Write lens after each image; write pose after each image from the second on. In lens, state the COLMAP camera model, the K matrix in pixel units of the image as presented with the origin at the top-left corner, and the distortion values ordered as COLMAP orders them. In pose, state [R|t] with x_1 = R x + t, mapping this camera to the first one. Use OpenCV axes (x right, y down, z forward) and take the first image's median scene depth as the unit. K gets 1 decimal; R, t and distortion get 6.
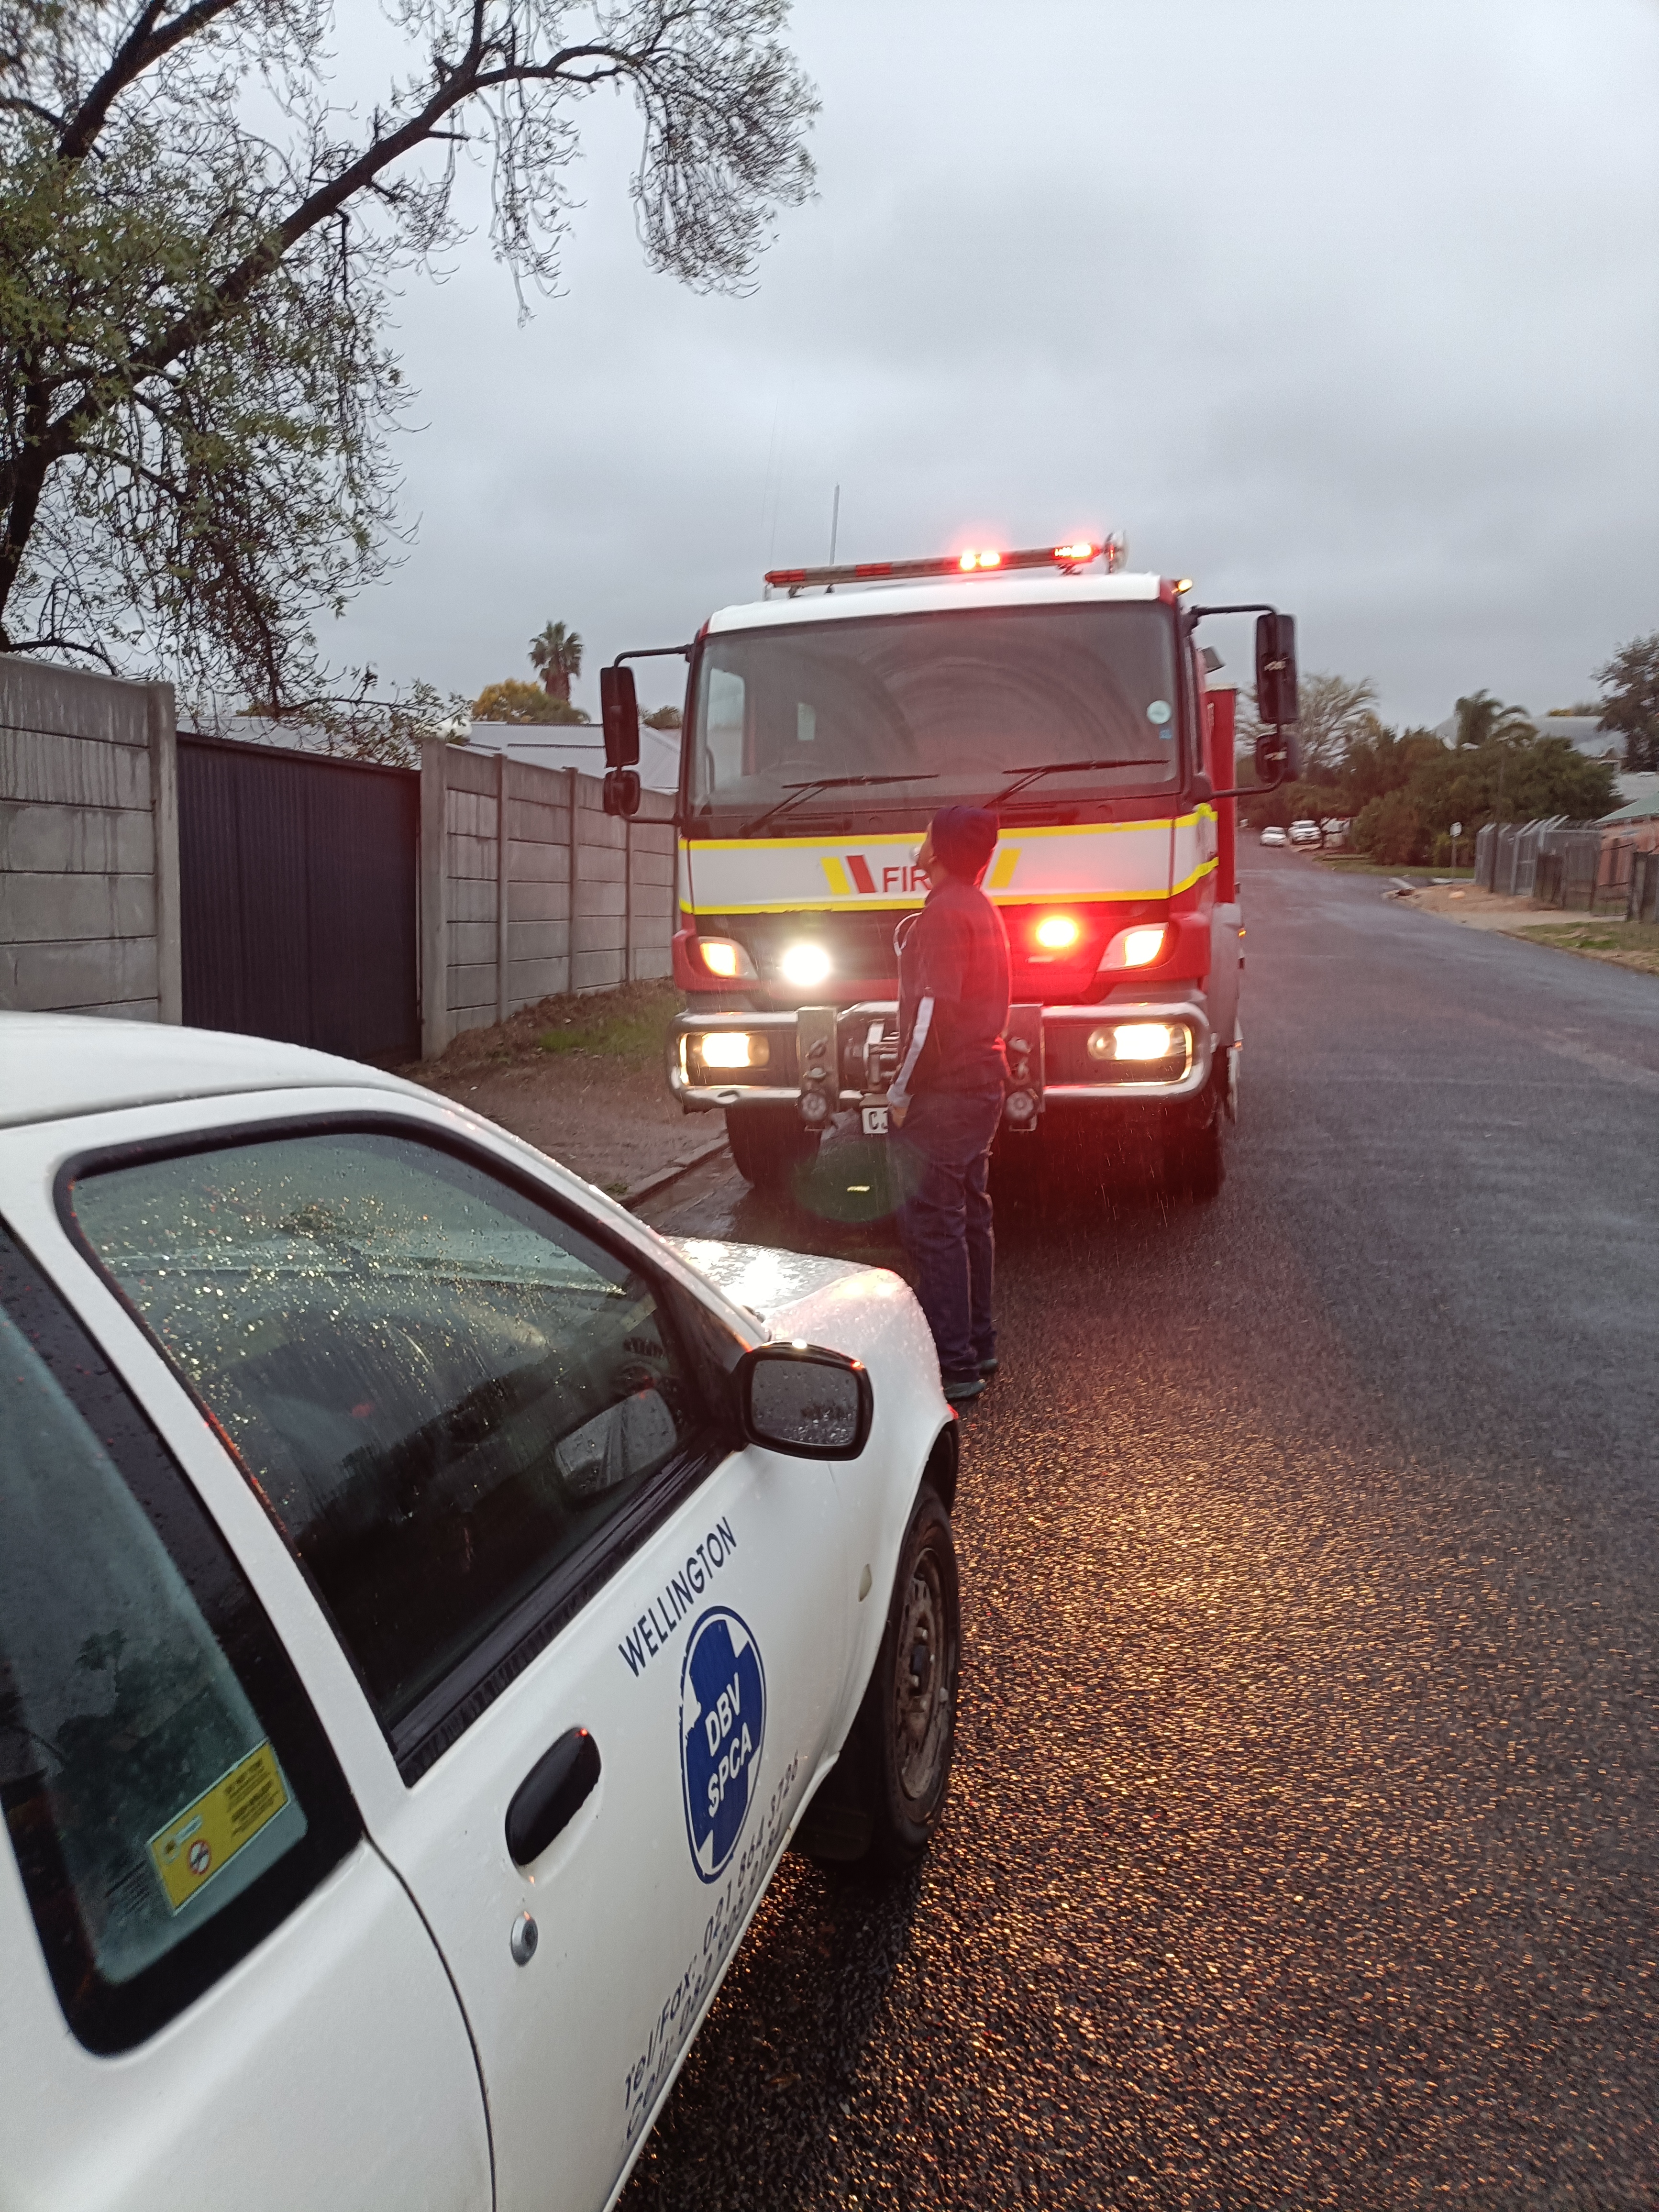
lens RADIAL K [[1644.4, 0, 835.3], [0, 1644.4, 1102.8], [0, 0, 1]] dist [0.051057, -0.037422]
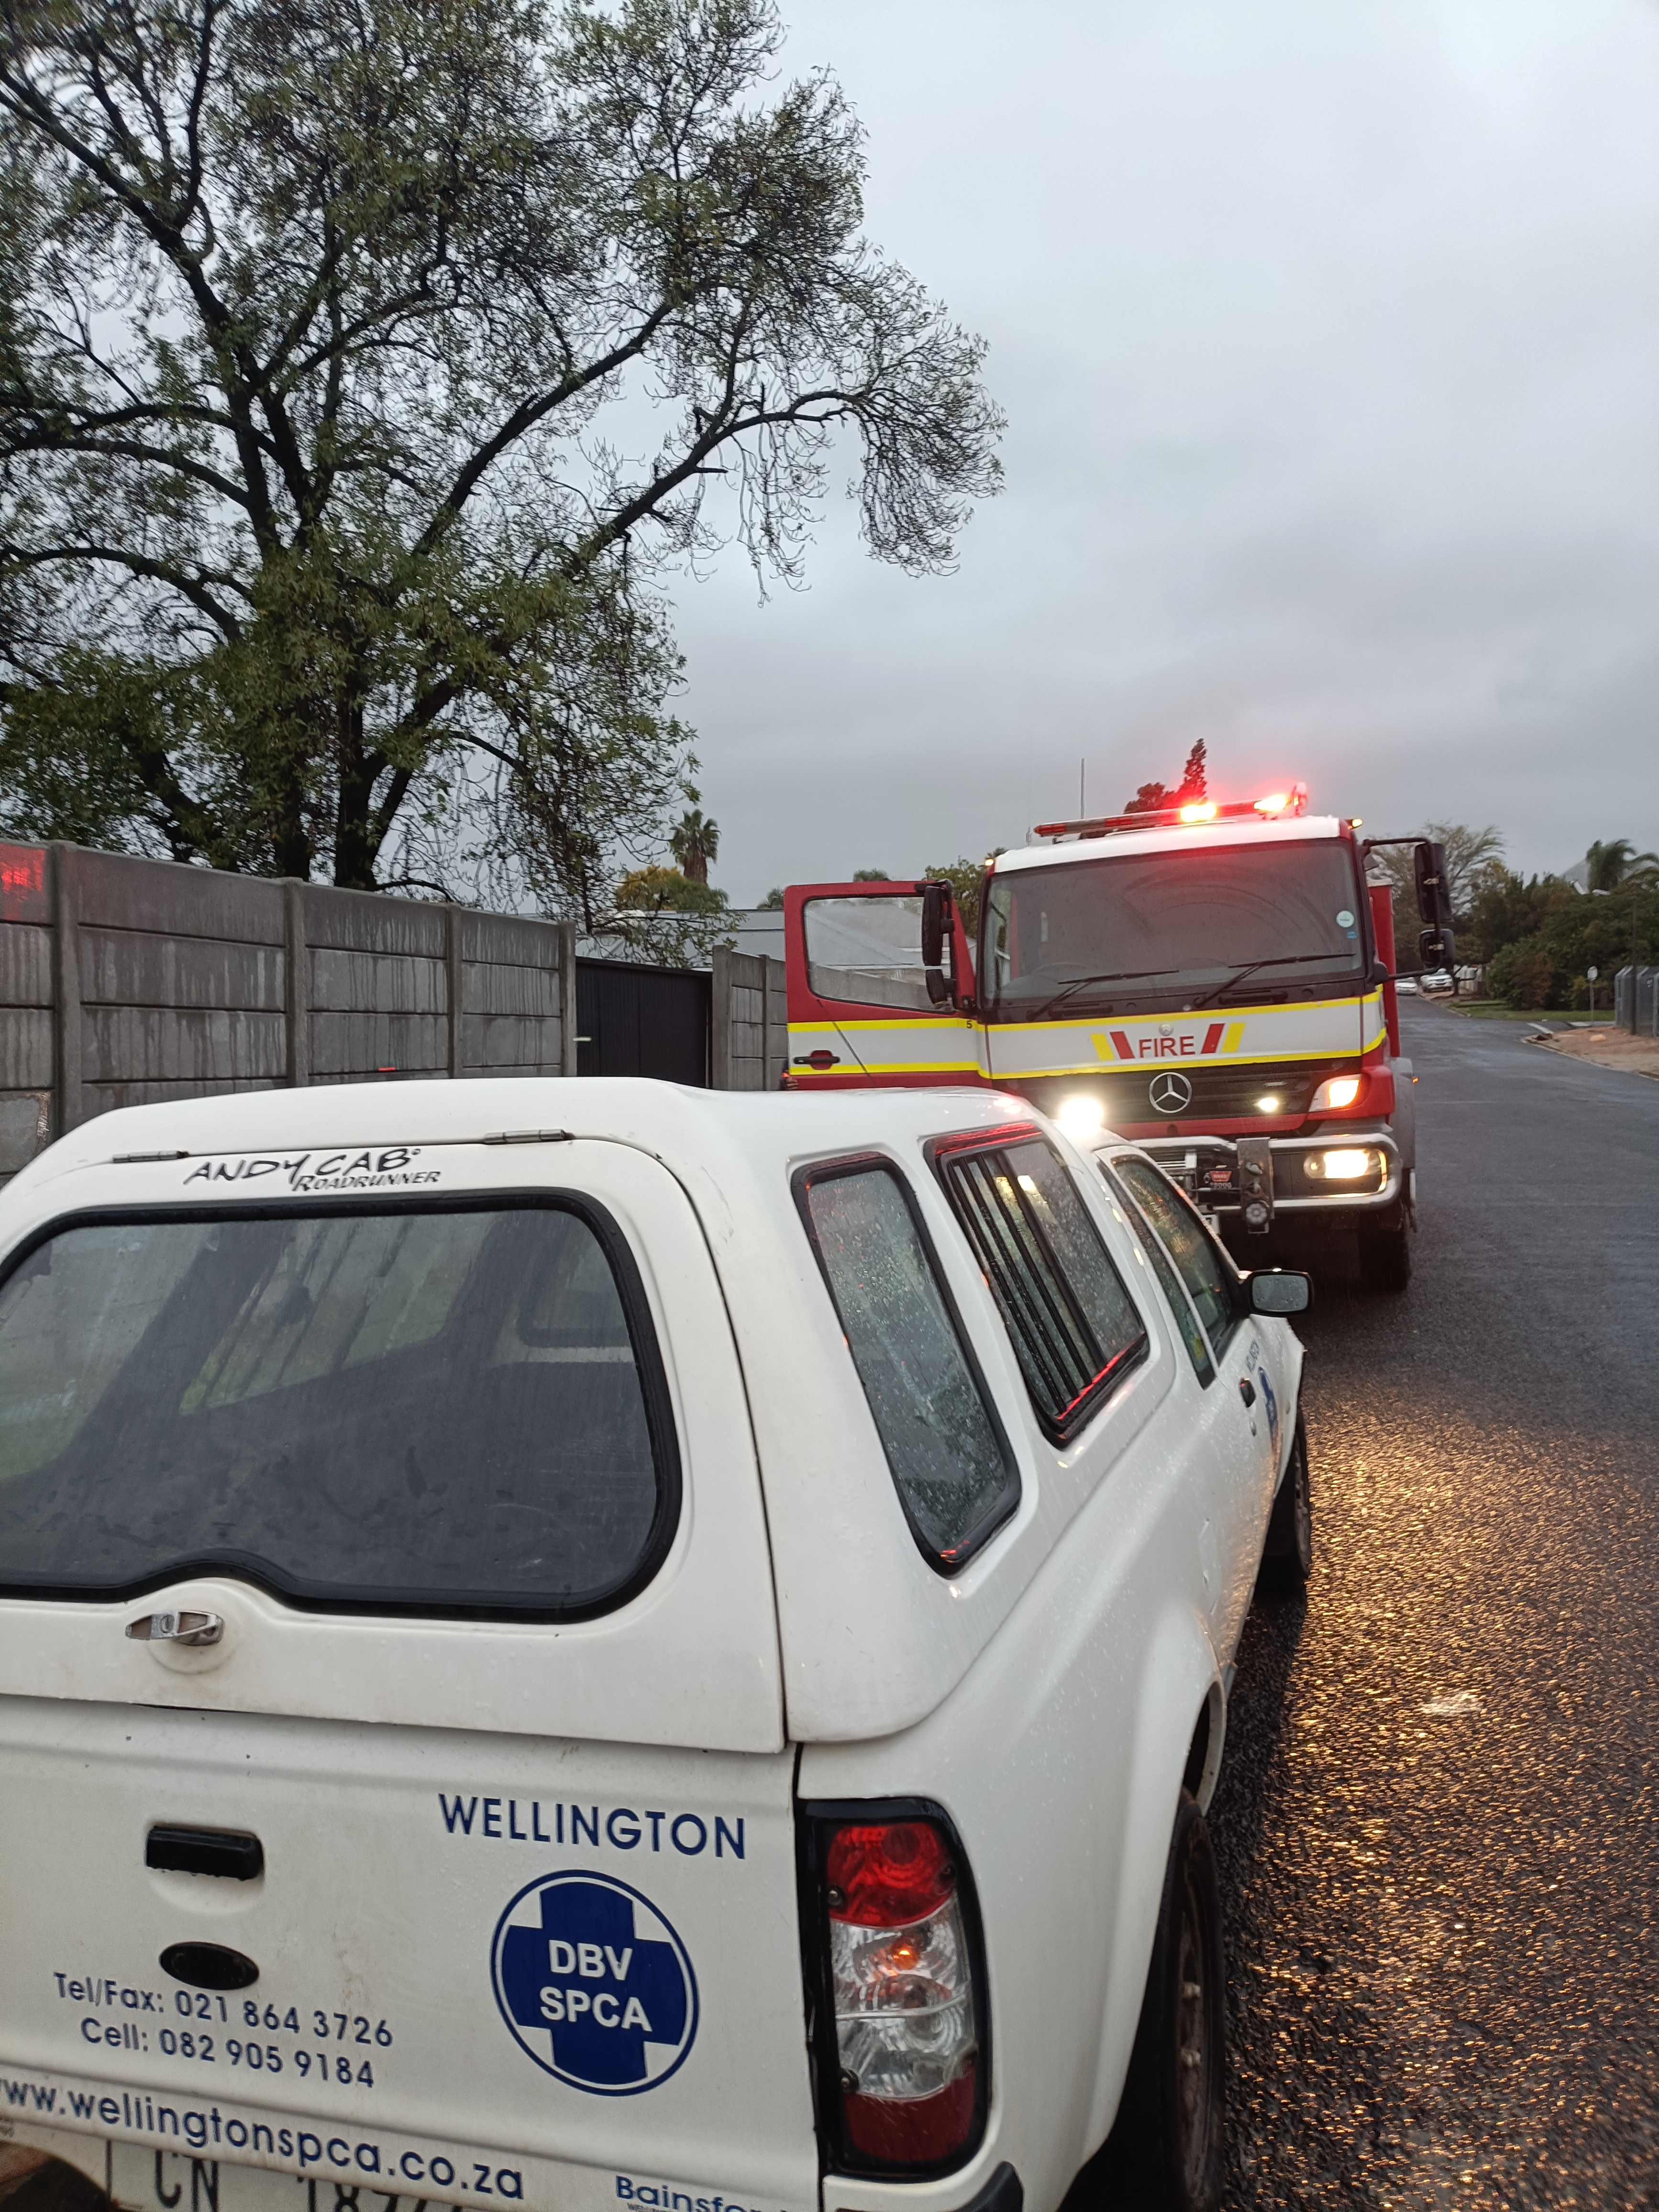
lens RADIAL K [[1591.1, 0, 843.1], [0, 1591.1, 1103.7], [0, 0, 1]] dist [0.034903, -0.019292]
pose [[0.995925, -0.031310, -0.084579, -0.098838], [0.022891, 0.994850, -0.098737, 0.029985], [0.087235, 0.096399, 0.991513, -0.289220]]
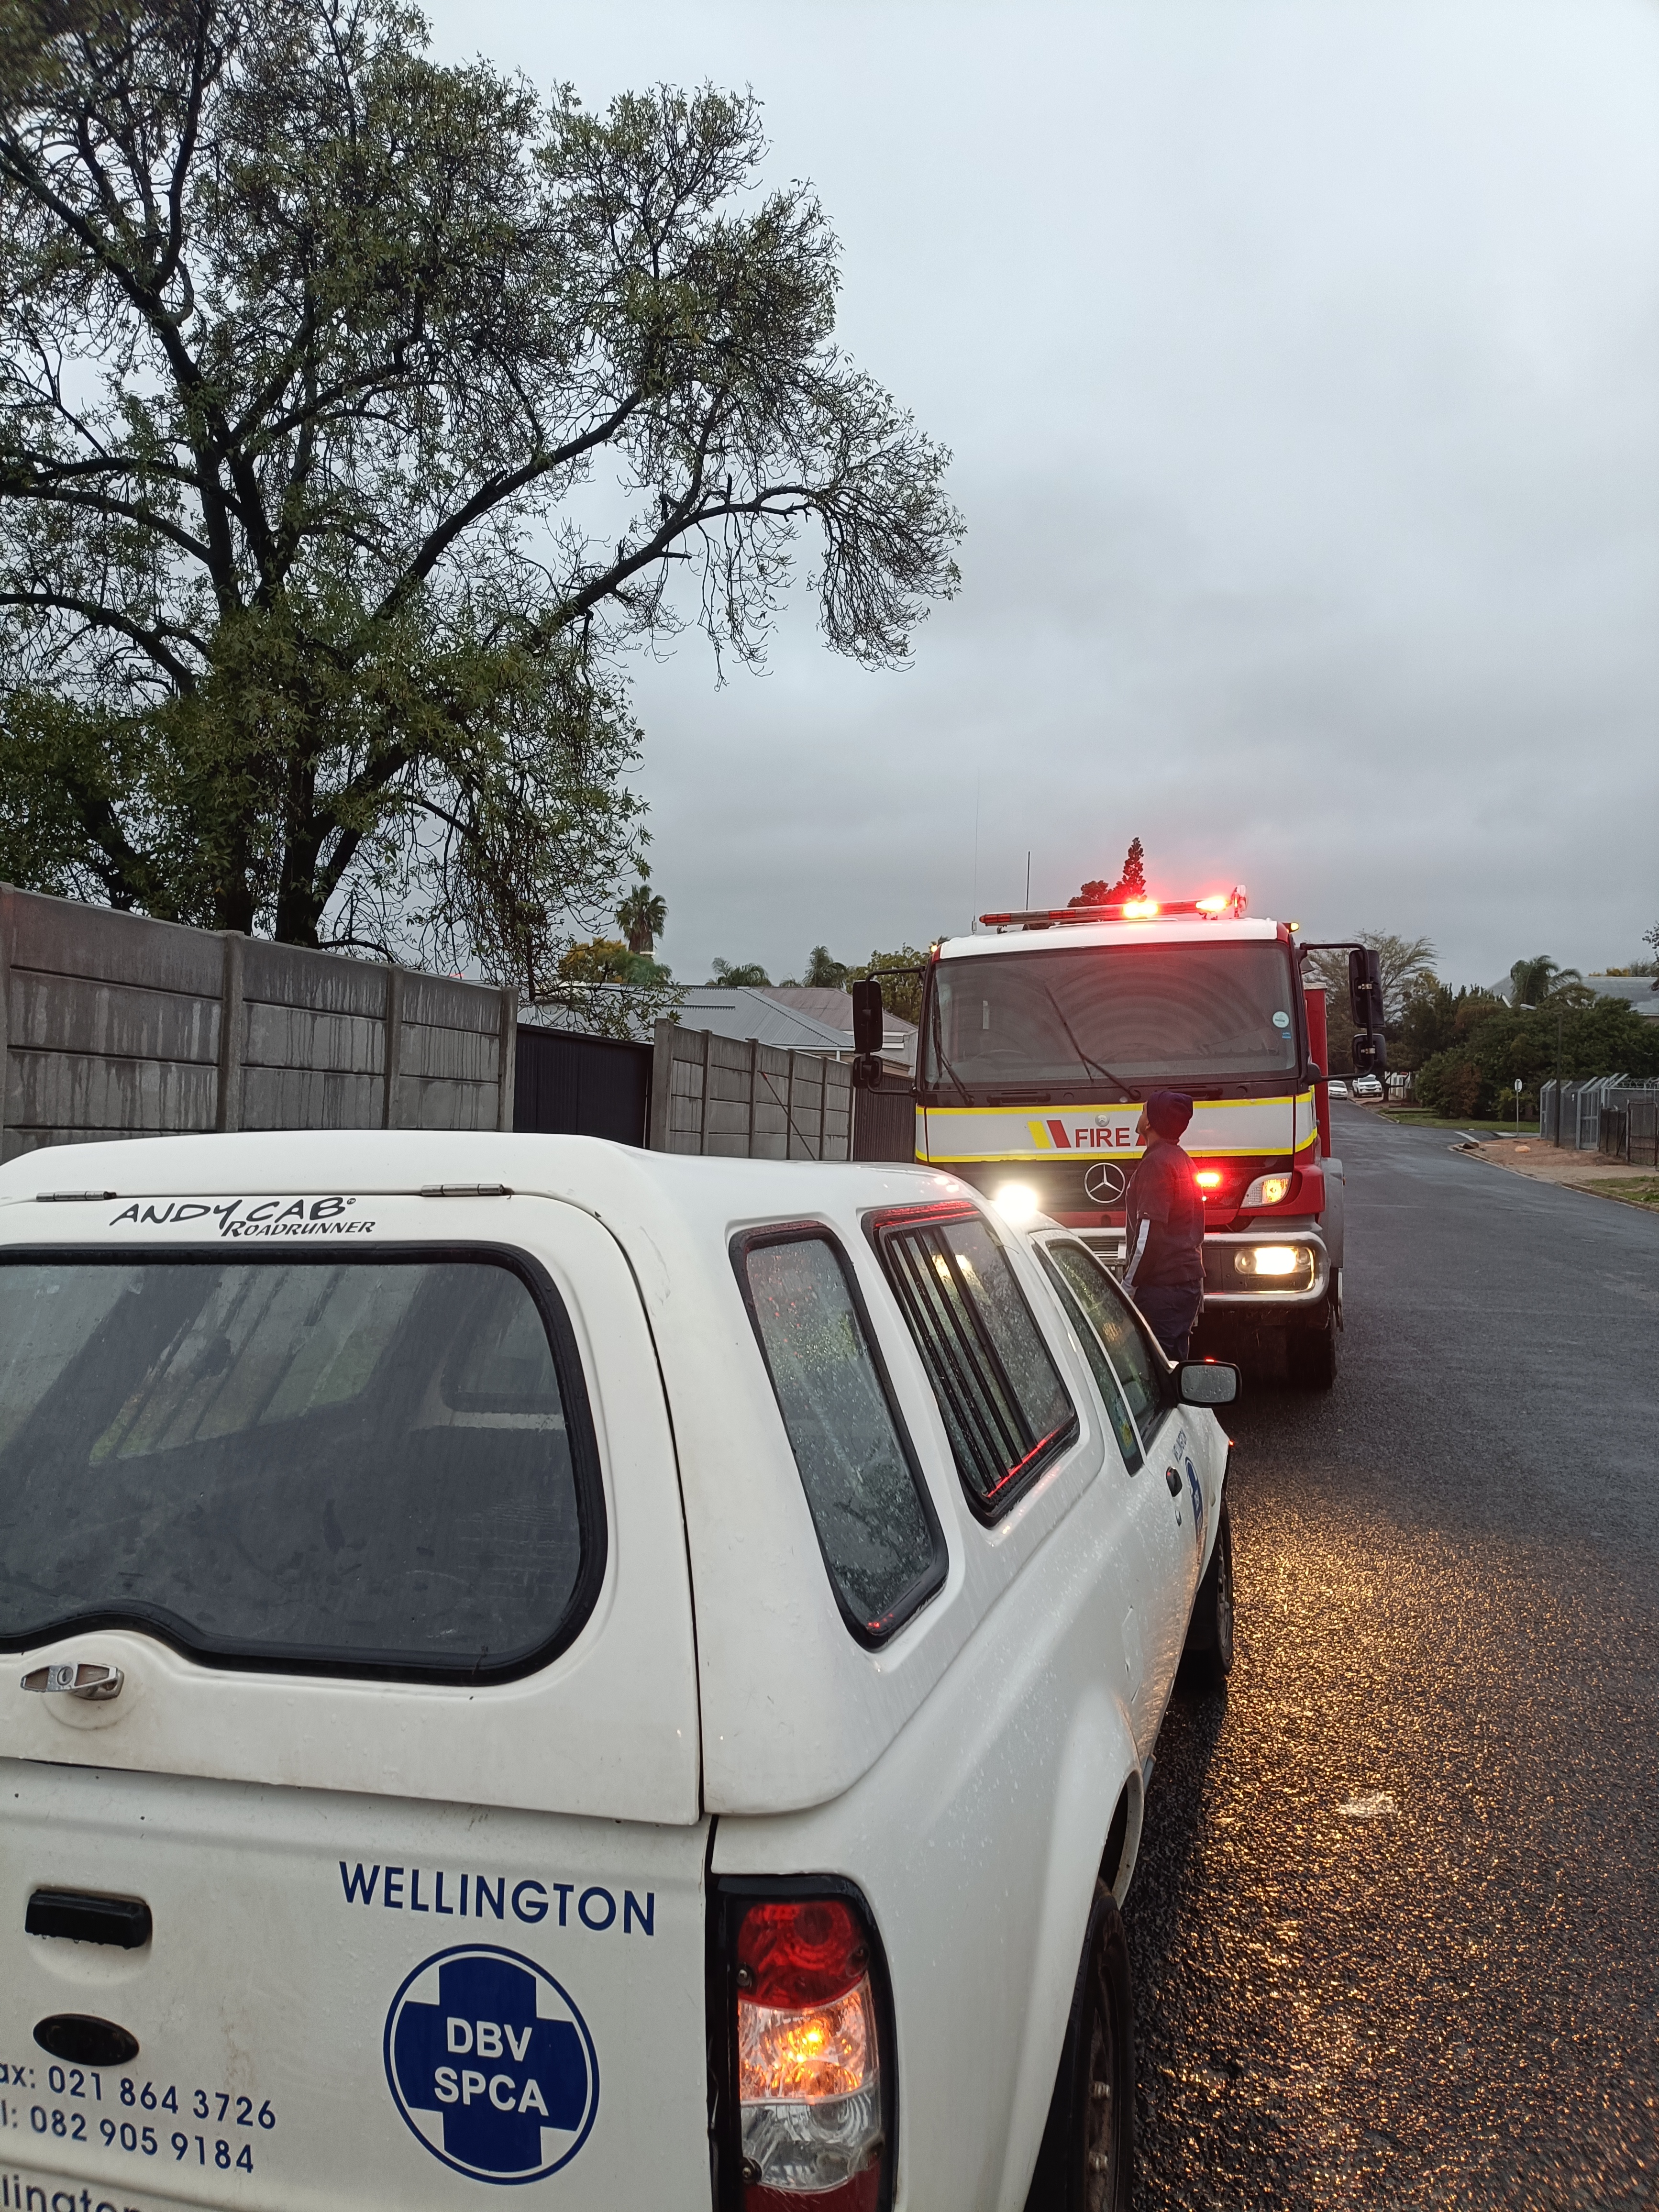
lens RADIAL K [[1590.8, 0, 845.8], [0, 1590.8, 1100.4], [0, 0, 1]] dist [0.043064, -0.030323]
pose [[0.999053, 0.006301, -0.043052, -0.099635], [-0.012748, 0.988429, -0.151148, 0.032183], [0.041602, 0.151553, 0.987573, -0.290249]]
